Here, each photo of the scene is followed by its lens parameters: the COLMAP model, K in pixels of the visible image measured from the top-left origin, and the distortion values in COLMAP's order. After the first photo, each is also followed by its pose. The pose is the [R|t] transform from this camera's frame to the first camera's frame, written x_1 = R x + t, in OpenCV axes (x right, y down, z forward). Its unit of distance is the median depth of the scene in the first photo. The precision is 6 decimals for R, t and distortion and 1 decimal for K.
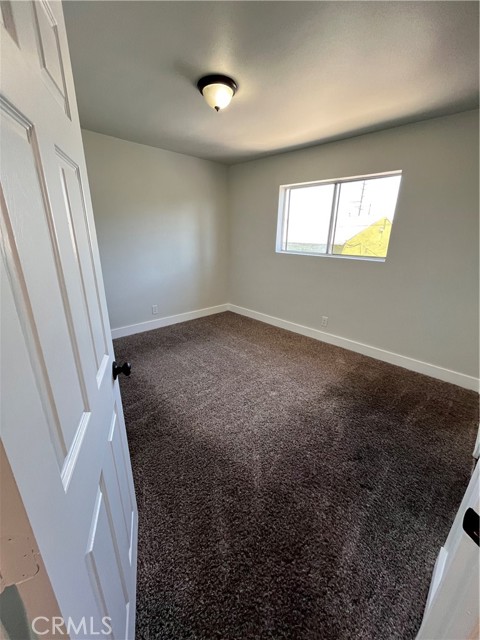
lens RADIAL K [[257.0, 0, 242.0], [0, 257.0, 319.5], [0, 0, 1]] dist [-0.002439, -0.000176]
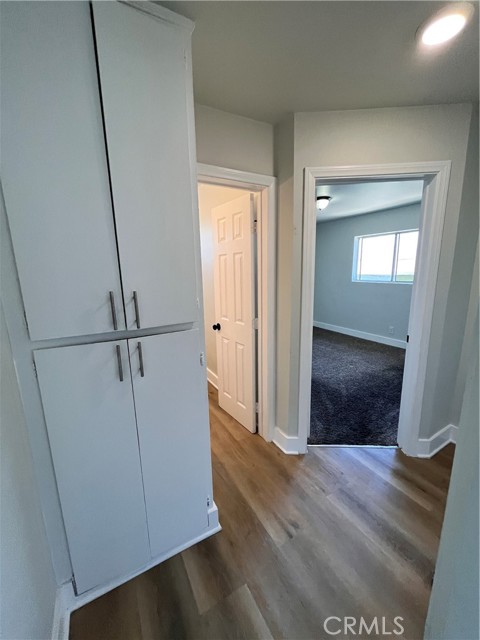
lens RADIAL K [[257.0, 0, 240.4], [0, 257.0, 317.6], [0, 0, 1]] dist [-0.002439, -0.000176]
pose [[0.962840, 0.011595, -0.269825, -0.087766], [-0.047774, 0.990635, -0.127907, 0.170045], [0.265815, 0.136045, 0.954376, -0.566802]]
